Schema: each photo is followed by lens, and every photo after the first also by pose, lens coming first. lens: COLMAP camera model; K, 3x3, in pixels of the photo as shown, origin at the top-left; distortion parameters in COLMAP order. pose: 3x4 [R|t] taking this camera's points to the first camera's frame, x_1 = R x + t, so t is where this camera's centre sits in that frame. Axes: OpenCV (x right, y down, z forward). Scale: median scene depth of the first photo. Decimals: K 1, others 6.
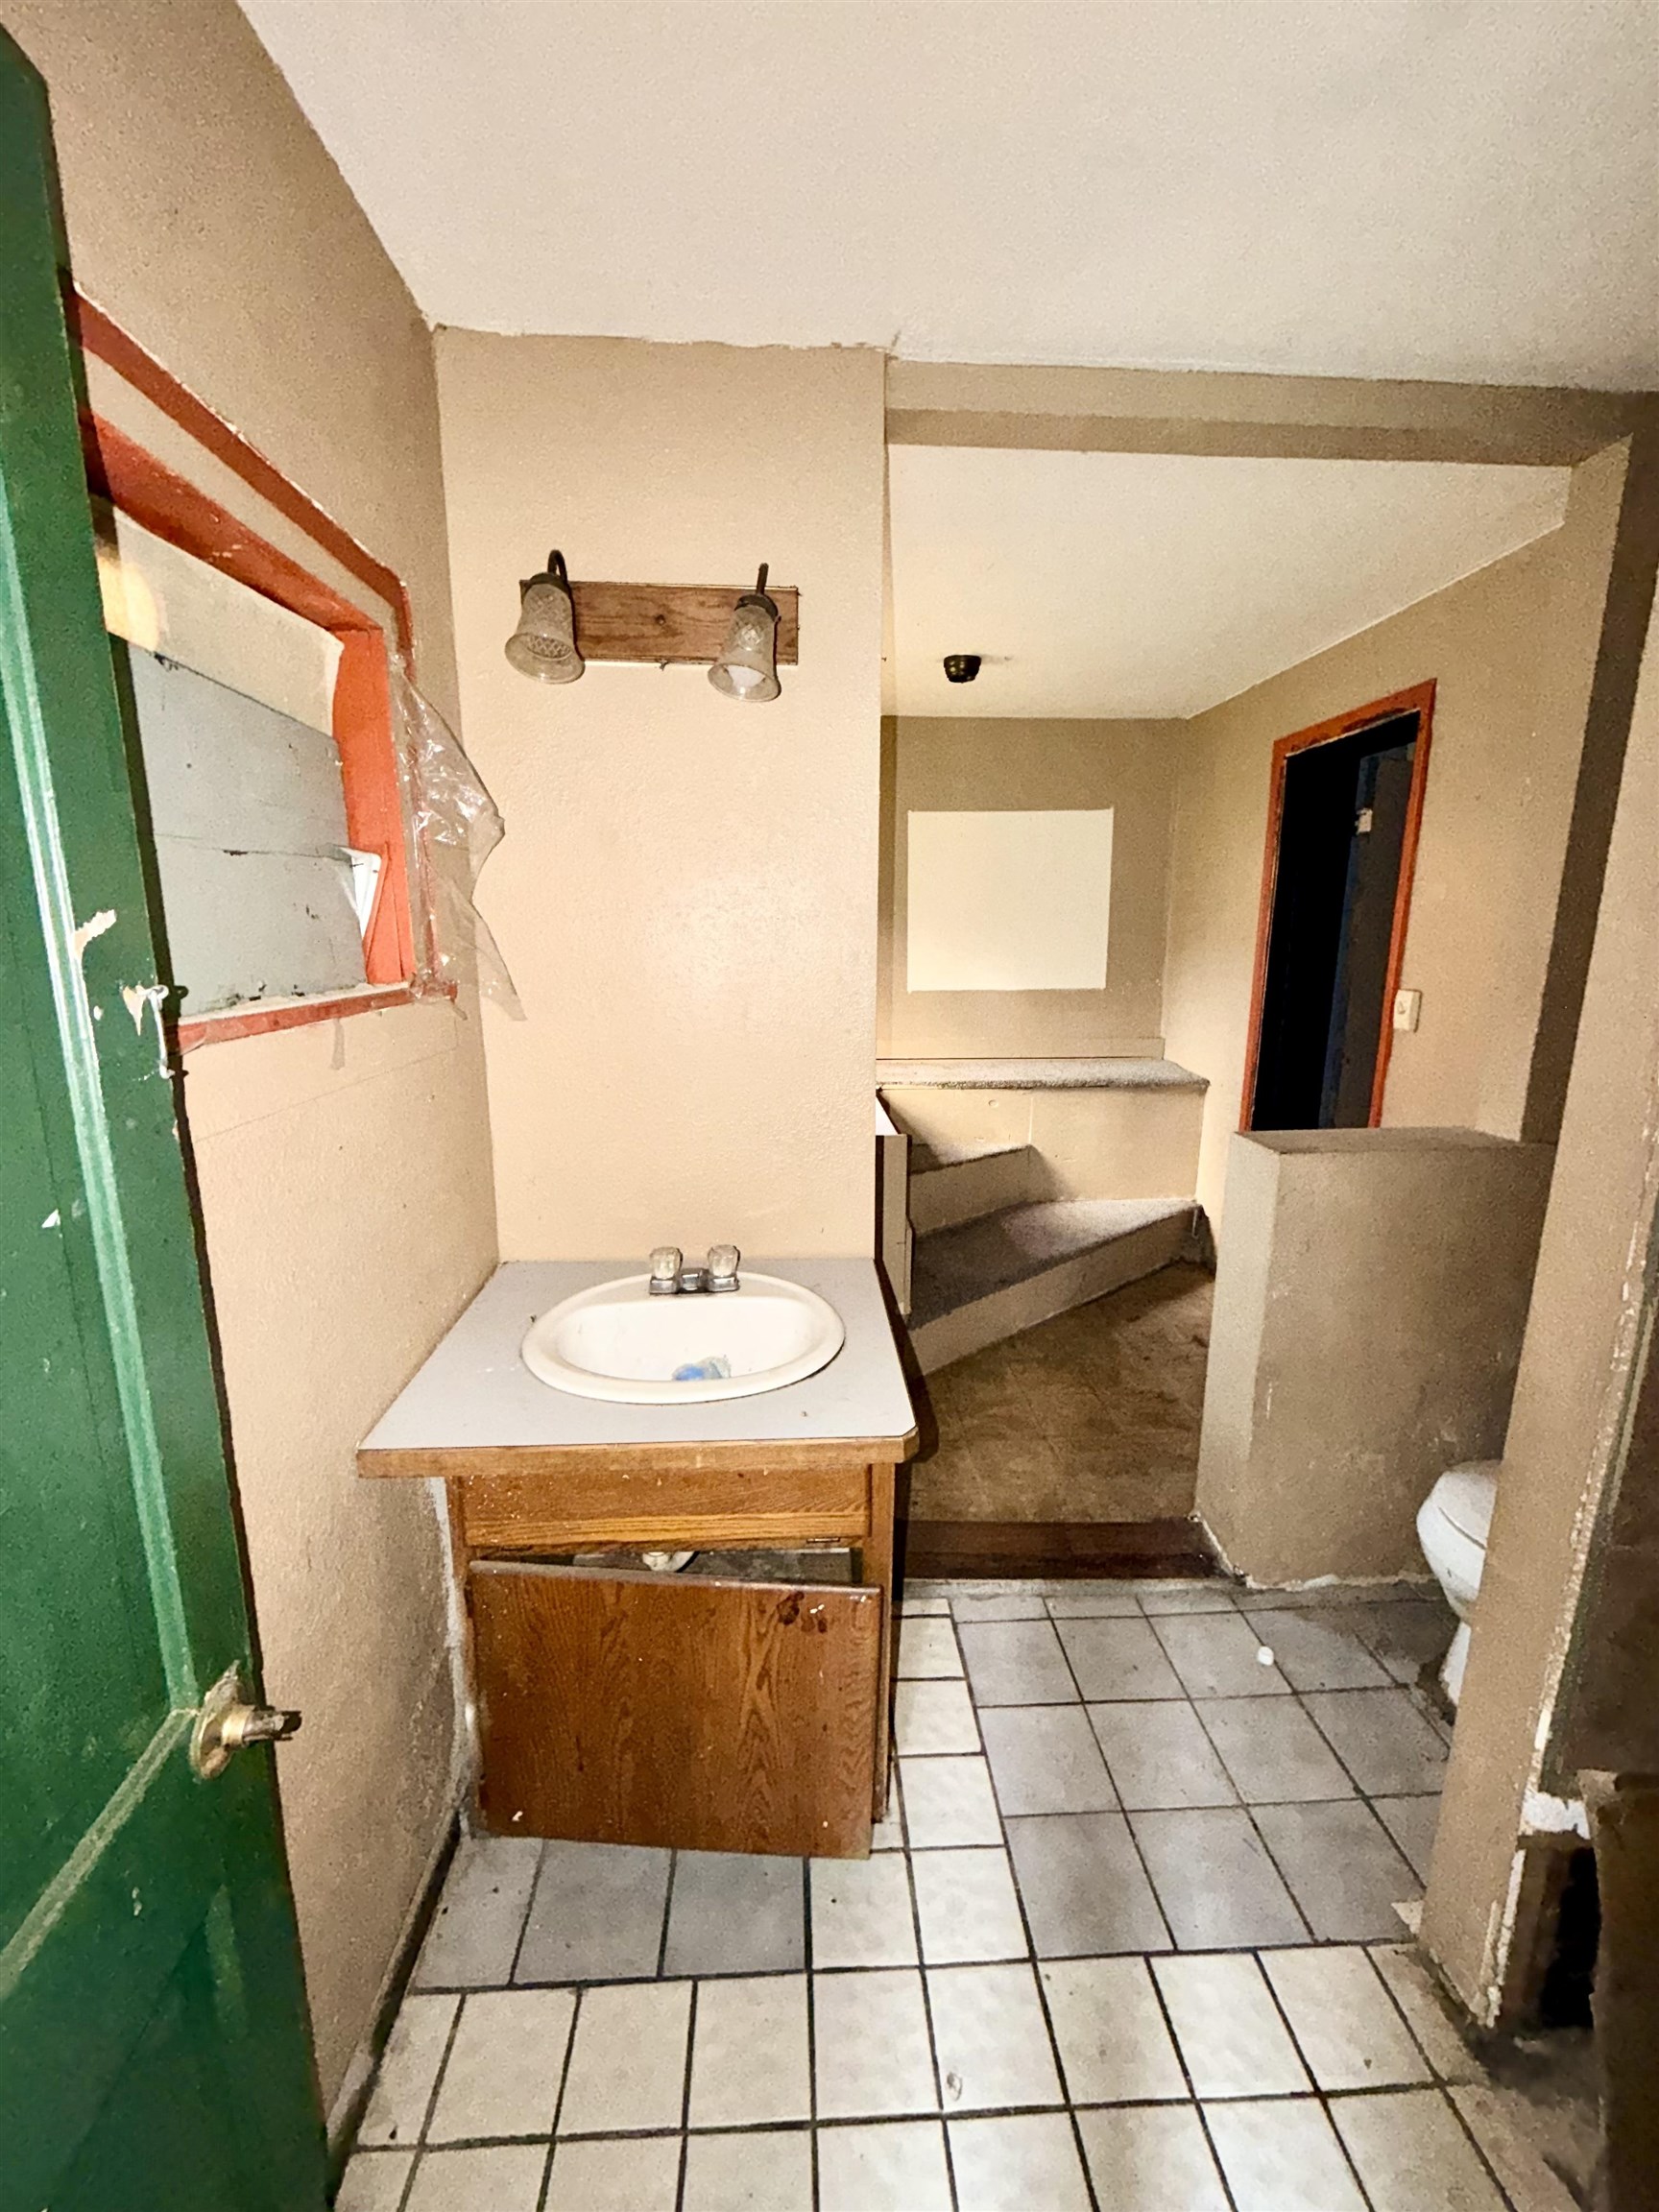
lens RADIAL K [[879.3, 0, 829.7], [0, 879.3, 1106.5], [0, 0, 1]] dist [-0.000844, 0.000079]
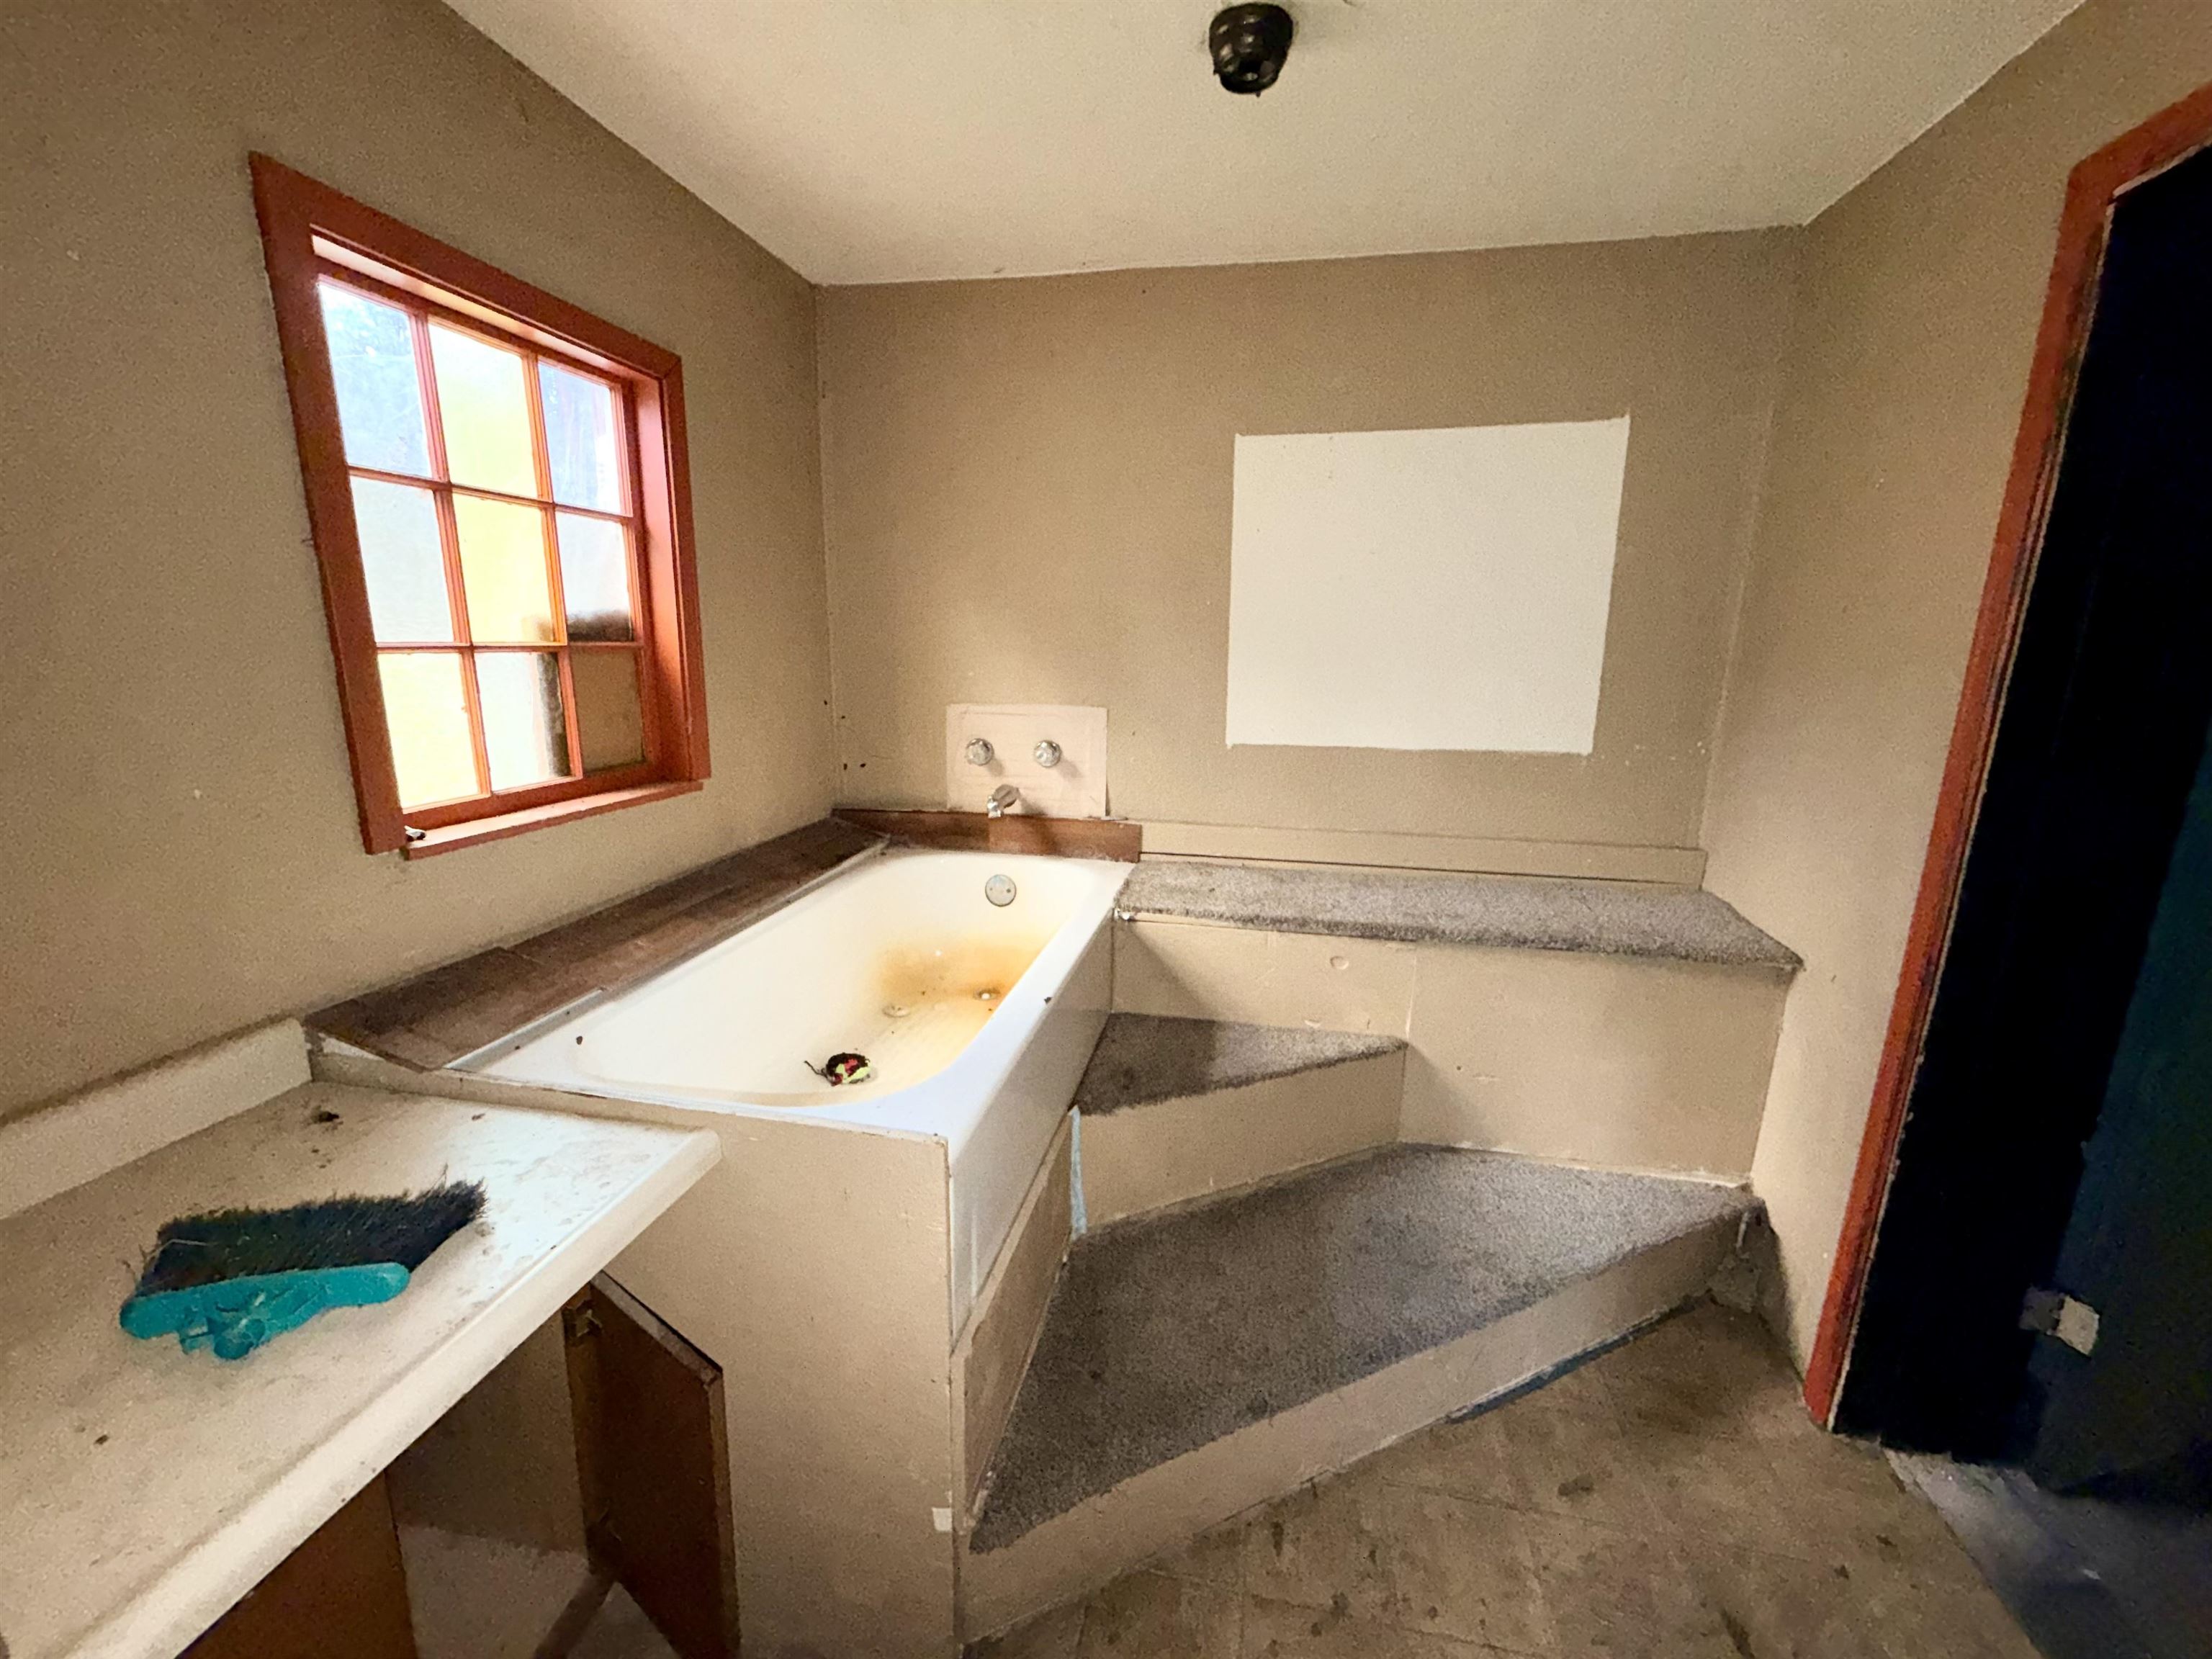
lens RADIAL K [[879.3, 0, 1102.0], [0, 879.3, 825.4], [0, 0, 1]] dist [-0.000844, 0.000079]
pose [[0.968417, 0.068855, -0.239640, 0.166430], [-0.067866, 0.997618, 0.012388, -0.082240], [0.239922, 0.004267, 0.970783, 0.429786]]
